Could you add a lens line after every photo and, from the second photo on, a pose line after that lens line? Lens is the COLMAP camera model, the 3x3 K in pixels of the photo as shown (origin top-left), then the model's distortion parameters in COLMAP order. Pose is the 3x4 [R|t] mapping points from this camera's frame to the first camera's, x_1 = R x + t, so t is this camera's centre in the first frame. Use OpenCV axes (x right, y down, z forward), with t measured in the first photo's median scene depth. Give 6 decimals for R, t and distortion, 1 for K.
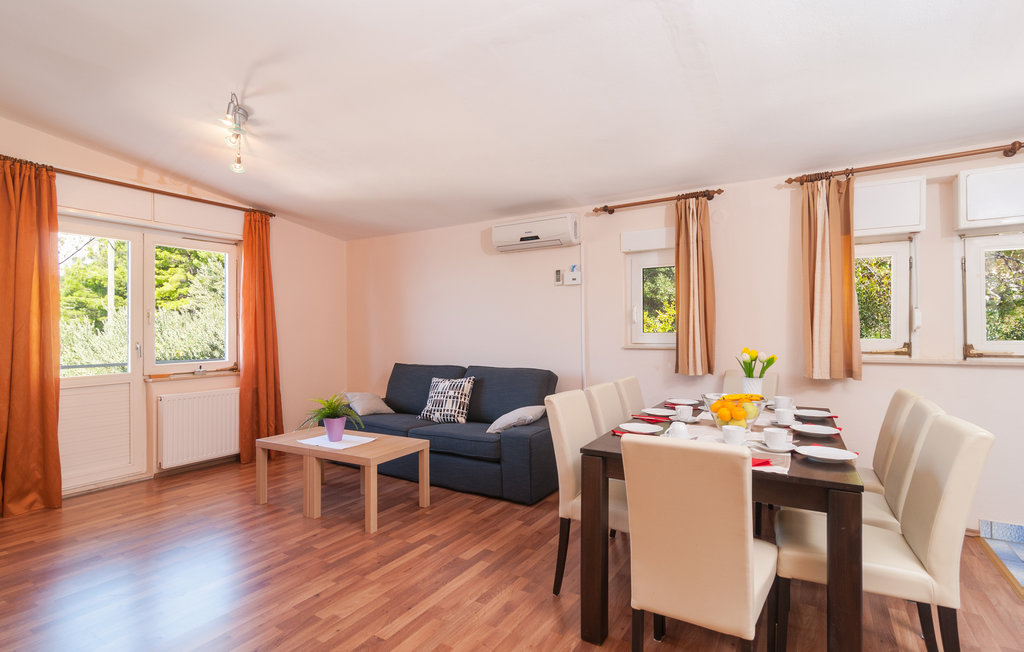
lens RADIAL K [[530.1, 0, 508.9], [0, 530.1, 331.5], [0, 0, 1]] dist [-0.001603, 0.000286]
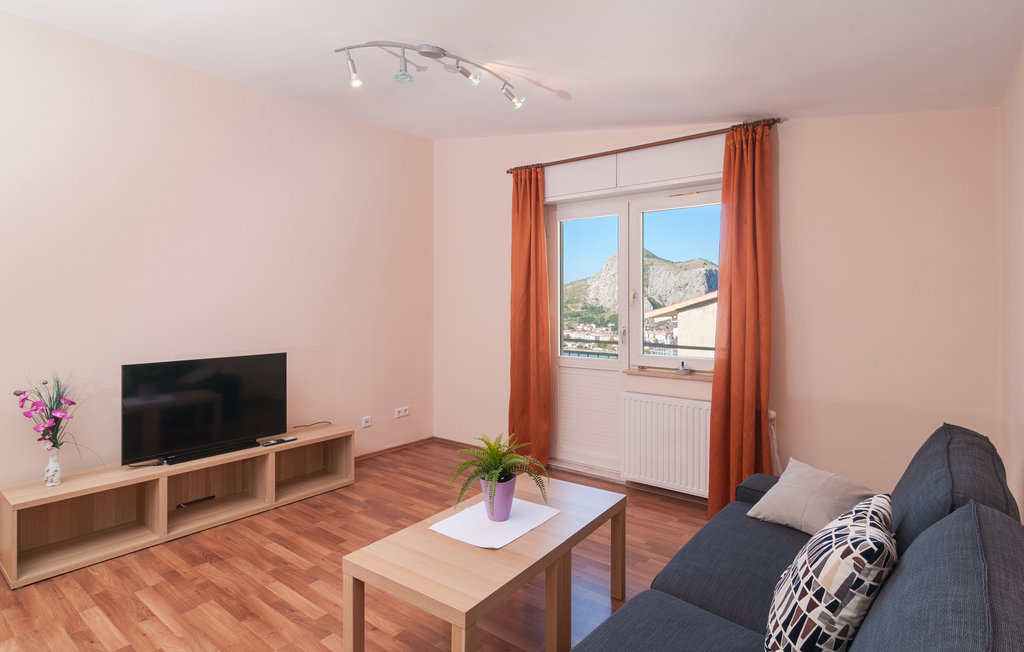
lens RADIAL K [[530.1, 0, 520.6], [0, 530.1, 303.9], [0, 0, 1]] dist [-0.001603, 0.000286]
pose [[-0.114739, 0.007603, -0.993367, 0.247315], [0.003521, 0.999968, 0.007247, -0.030458], [0.993389, -0.002666, -0.114762, 1.143136]]
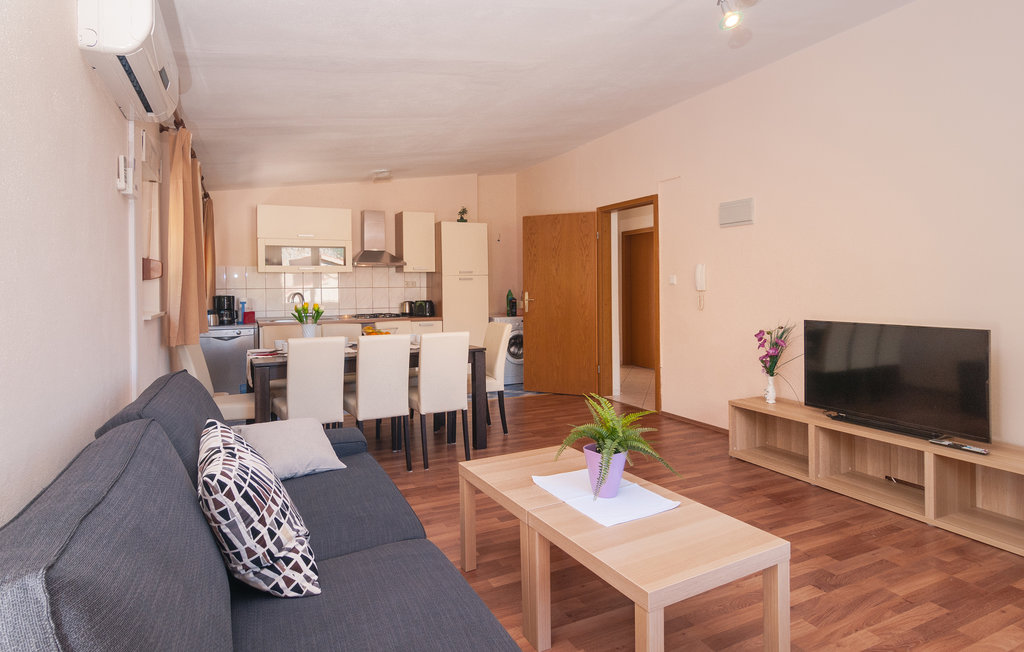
lens RADIAL K [[536.2, 0, 457.4], [0, 536.2, 288.3], [0, 0, 1]] dist [-0.001834, -0.000759]
pose [[-0.797378, 0.014076, 0.603316, -0.552364], [0.014036, 0.999890, -0.004777, 0.005637], [-0.603317, 0.004659, -0.797488, 1.573932]]
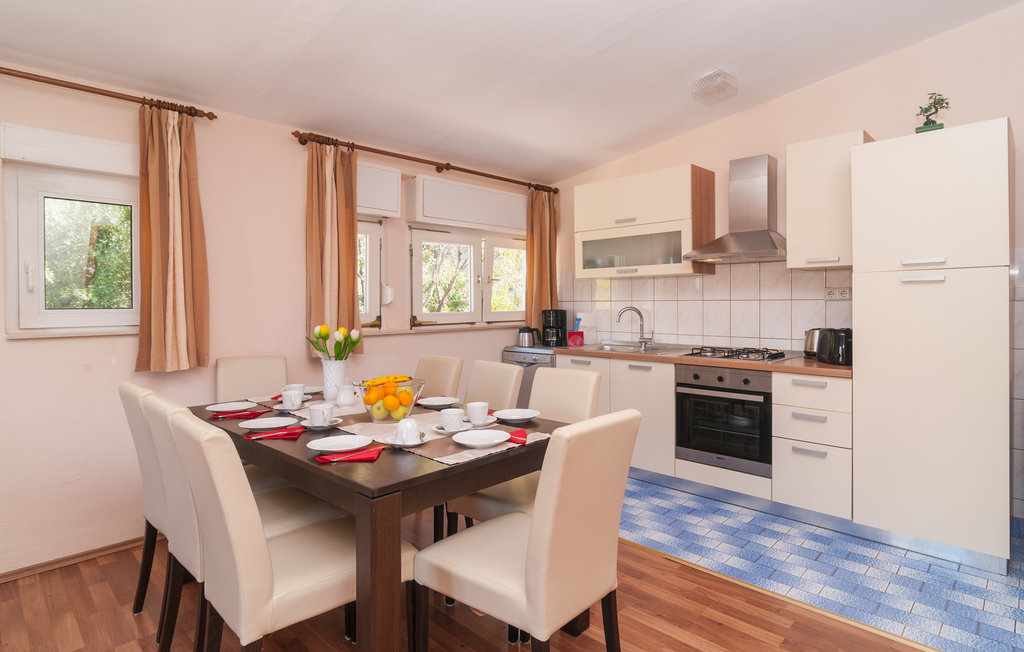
lens RADIAL K [[530.1, 0, 514.2], [0, 530.1, 317.7], [0, 0, 1]] dist [-0.001603, 0.000286]
pose [[0.204506, -0.020270, 0.978655, -0.263806], [0.002306, 0.999793, 0.020226, 0.002910], [-0.978863, -0.001880, 0.204510, 0.469655]]
